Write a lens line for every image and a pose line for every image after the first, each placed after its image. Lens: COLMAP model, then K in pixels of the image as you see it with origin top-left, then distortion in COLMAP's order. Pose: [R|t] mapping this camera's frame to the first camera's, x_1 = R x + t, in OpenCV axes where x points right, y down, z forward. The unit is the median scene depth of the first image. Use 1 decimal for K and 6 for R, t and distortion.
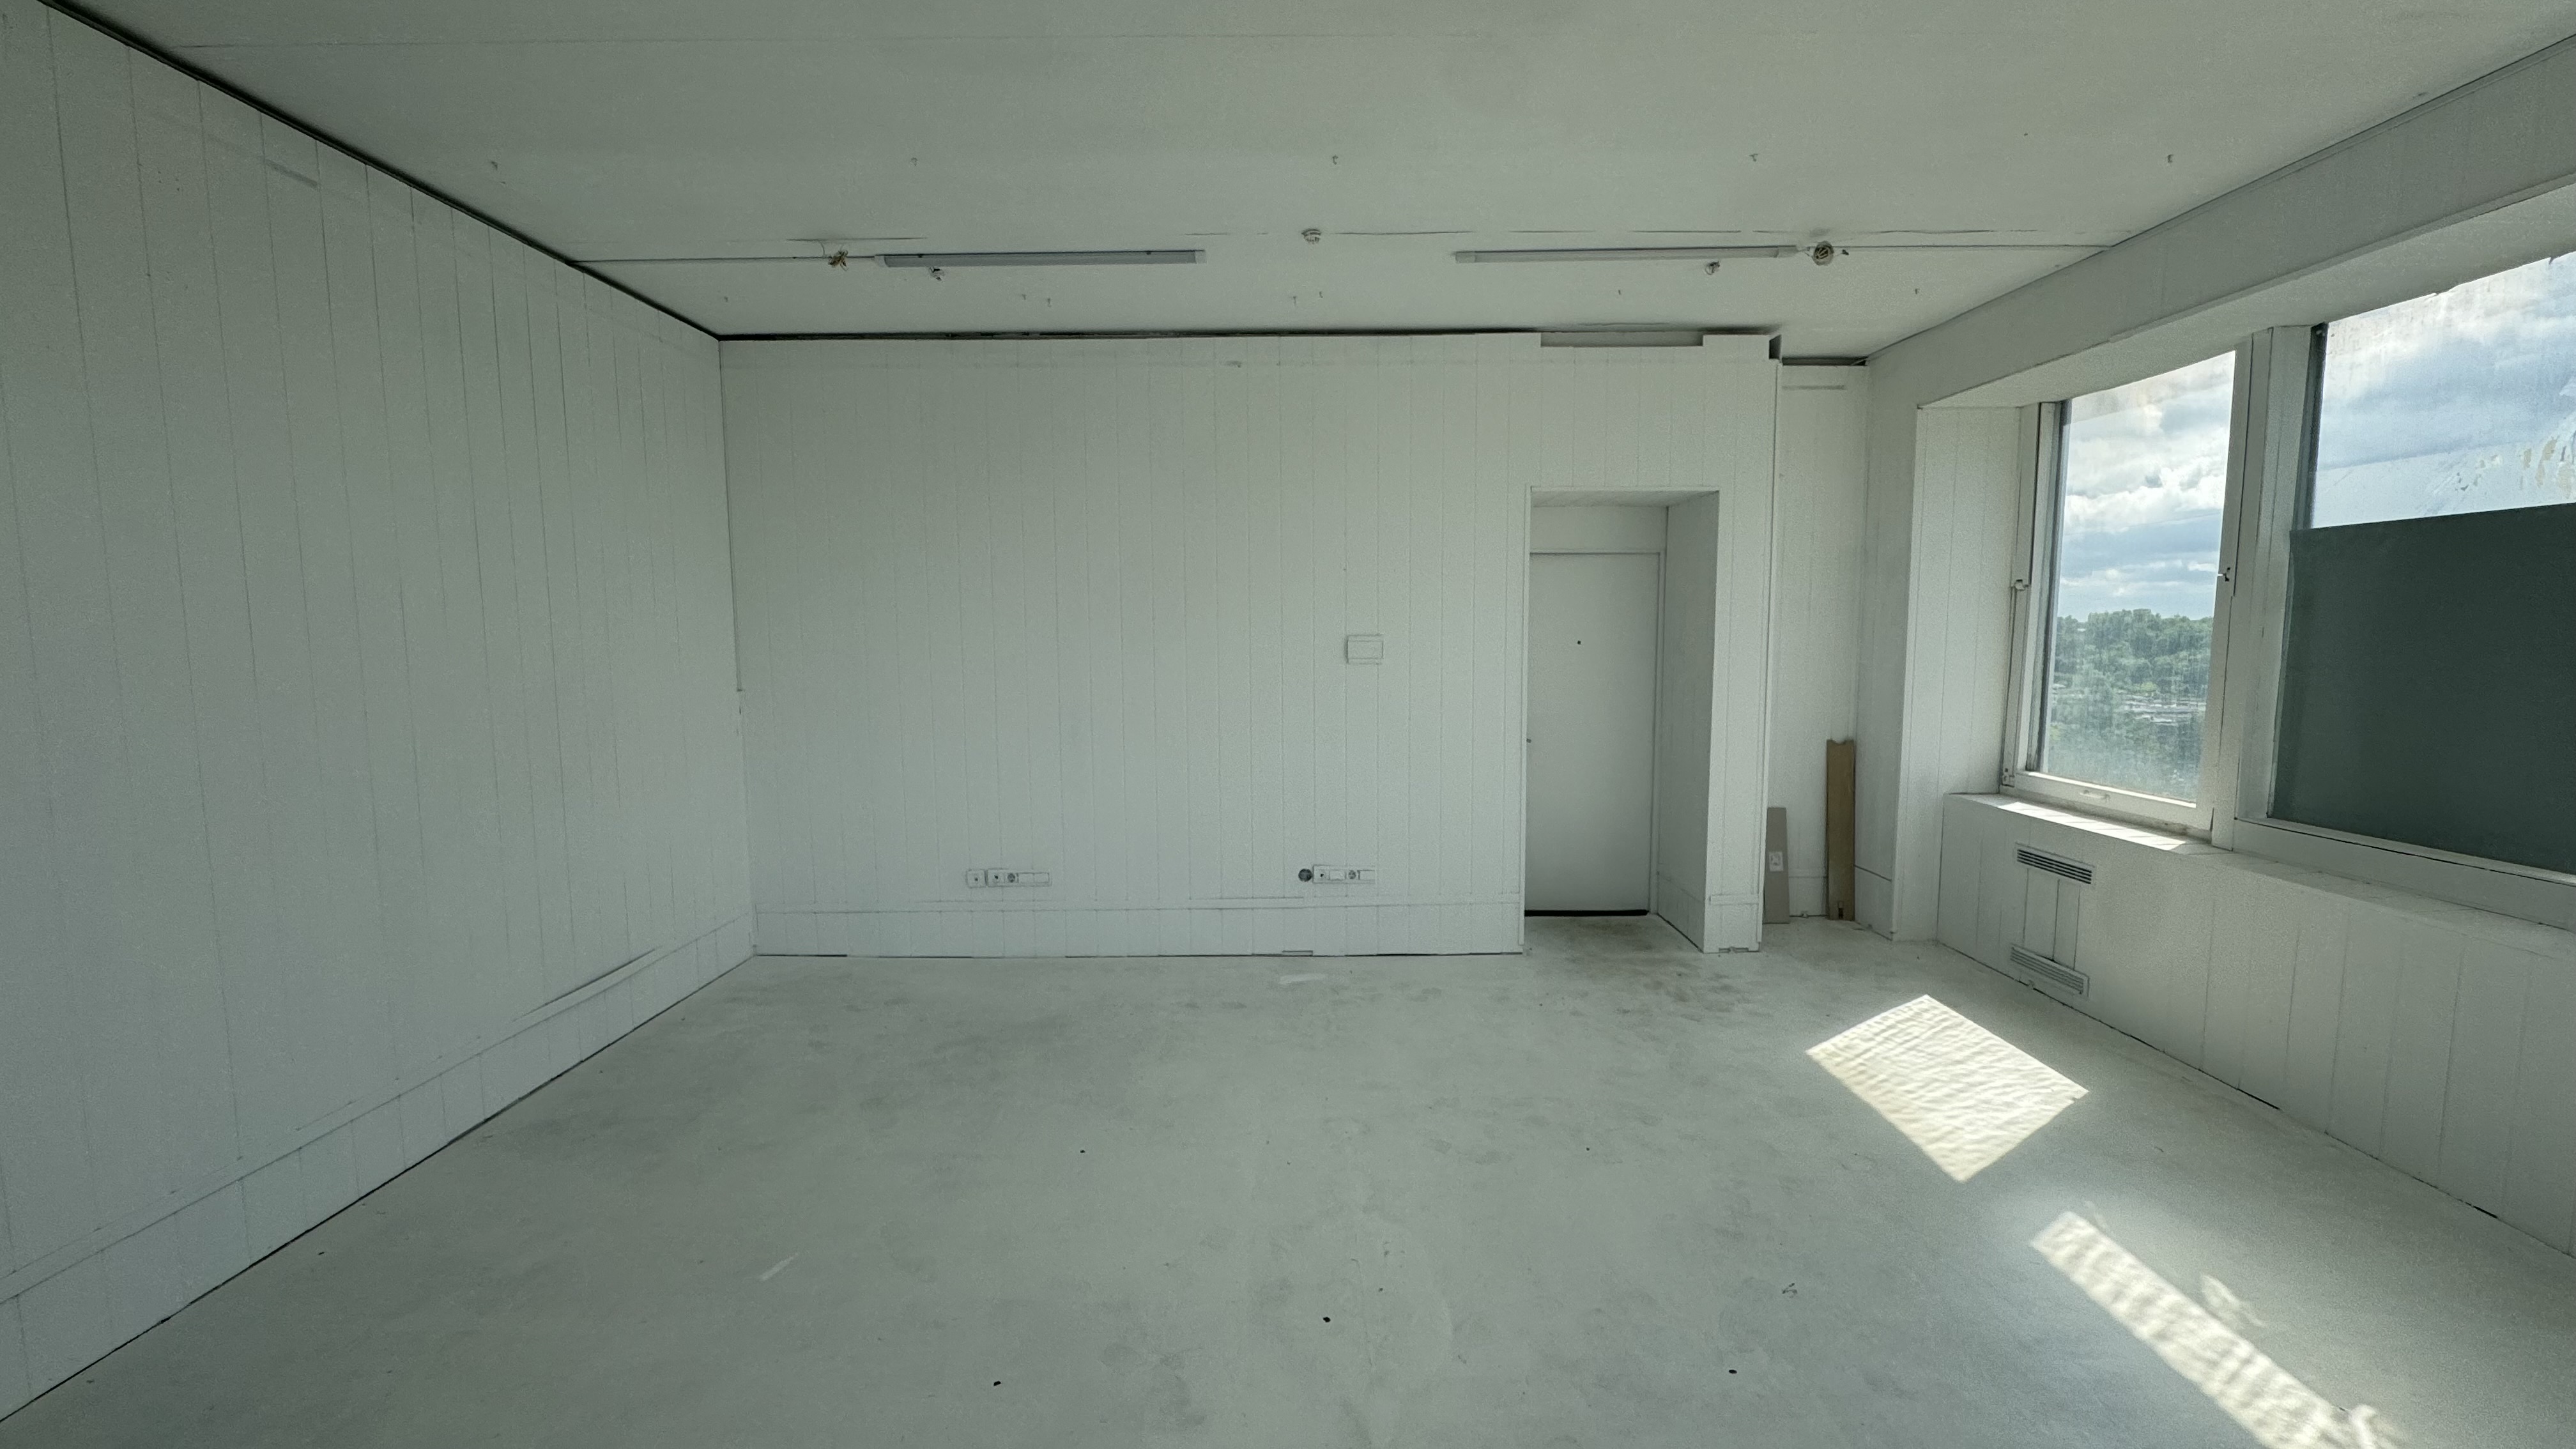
lens RADIAL K [[1031.0, 0, 1293.0], [0, 1031.0, 724.9], [0, 0, 1]] dist [-0.001413, -0.000948]
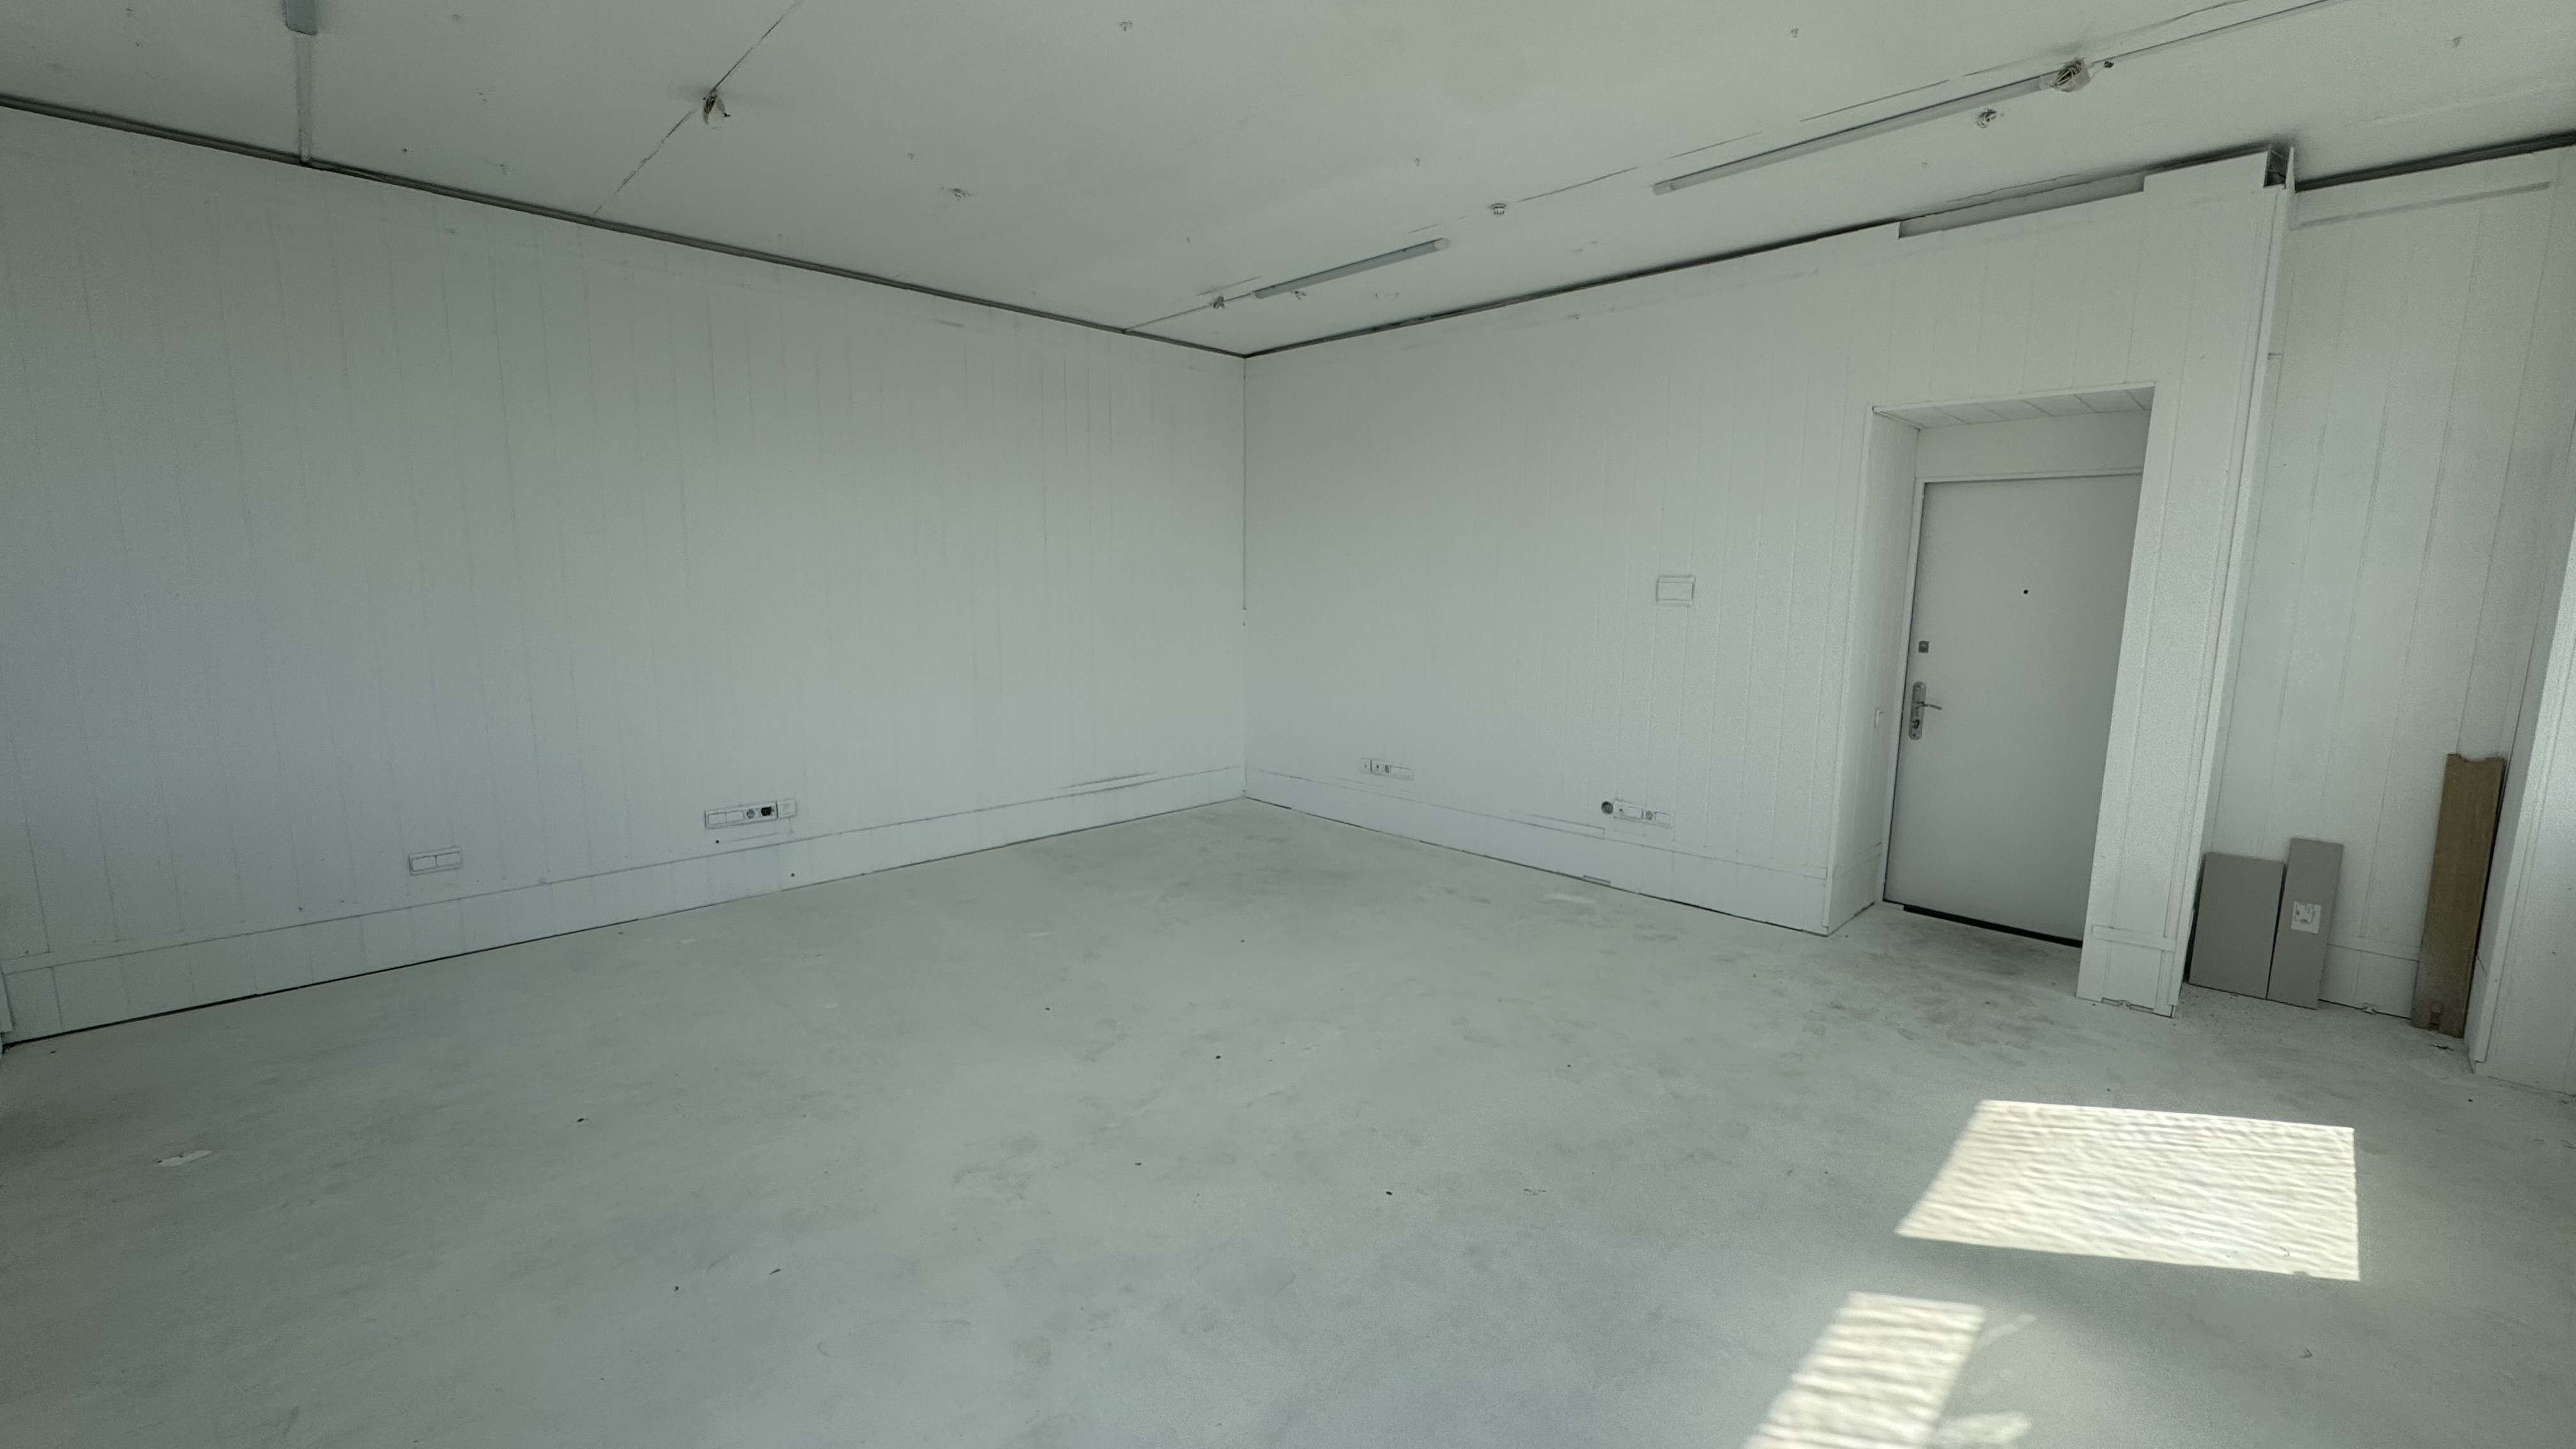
lens RADIAL K [[1031.0, 0, 1283.7], [0, 1031.0, 729.0], [0, 0, 1]] dist [-0.001413, -0.000948]
pose [[0.704284, 0.119347, -0.699814, 0.594430], [-0.079847, 0.992829, 0.088961, 0.000438], [0.705414, -0.006775, 0.708764, 0.039774]]
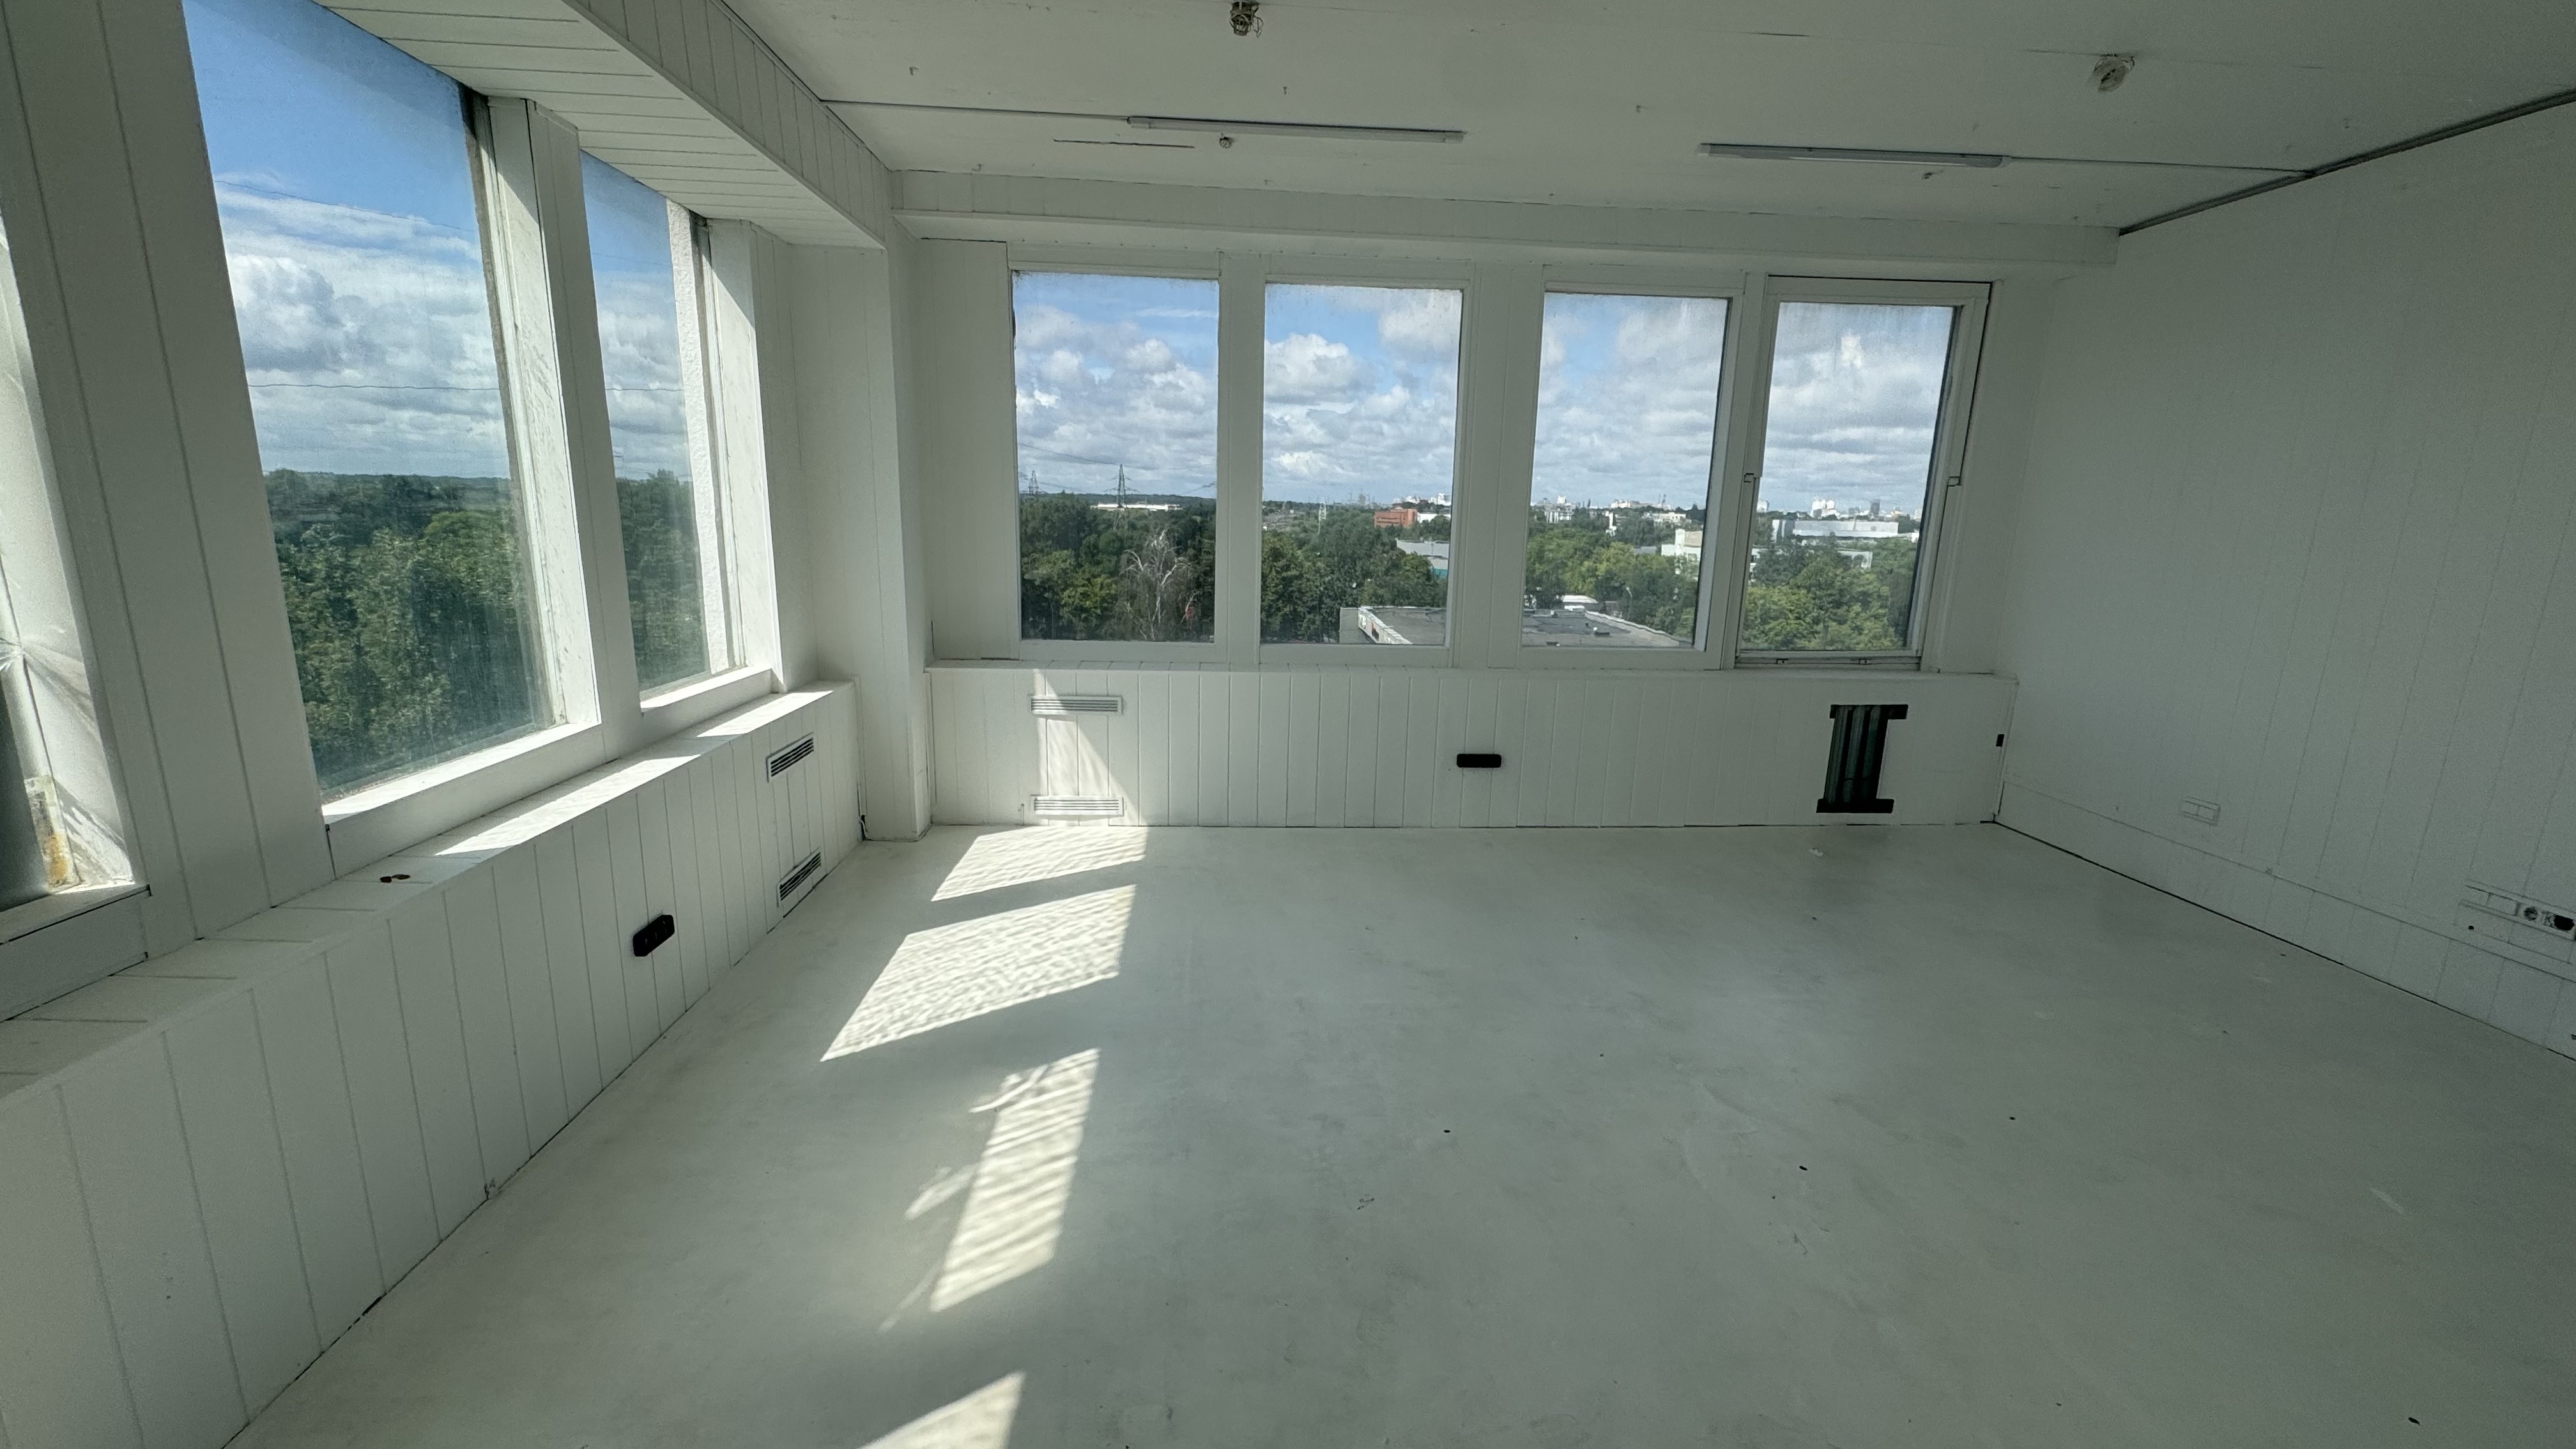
lens RADIAL K [[1031.0, 0, 1283.6], [0, 1031.0, 727.0], [0, 0, 1]] dist [-0.001413, -0.000948]
pose [[-0.997971, -0.004243, -0.063528, 0.374980], [-0.023212, 0.953351, 0.300970, -0.102341], [0.059288, 0.301834, -0.951515, 1.074242]]
